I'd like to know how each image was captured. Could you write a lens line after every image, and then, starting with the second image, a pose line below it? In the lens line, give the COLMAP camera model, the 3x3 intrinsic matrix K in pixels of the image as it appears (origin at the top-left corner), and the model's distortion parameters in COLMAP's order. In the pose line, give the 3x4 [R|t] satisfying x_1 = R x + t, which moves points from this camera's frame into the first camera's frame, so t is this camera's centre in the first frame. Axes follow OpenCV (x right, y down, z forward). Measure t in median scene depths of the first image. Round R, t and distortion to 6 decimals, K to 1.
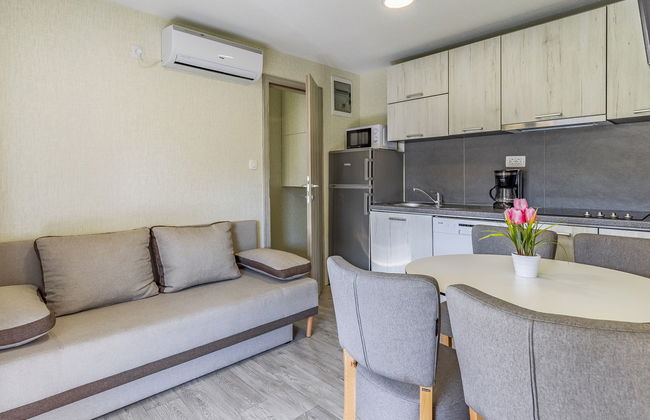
lens RADIAL K [[353.6, 0, 293.8], [0, 353.6, 181.2], [0, 0, 1]] dist [0.006848, -0.001916]
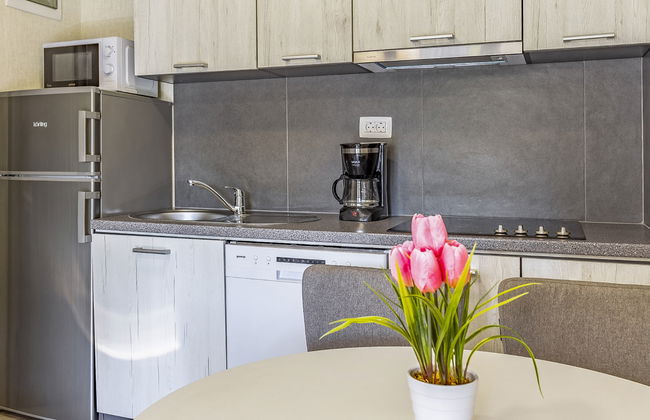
lens RADIAL K [[403.4, 0, 330.8], [0, 403.4, 224.0], [0, 0, 1]] dist [0.005671, 0.002121]
pose [[0.857311, -0.068467, 0.510225, 0.237405], [-0.004659, 0.990044, 0.140683, 0.002020], [-0.514777, -0.122986, 0.848457, 0.475369]]
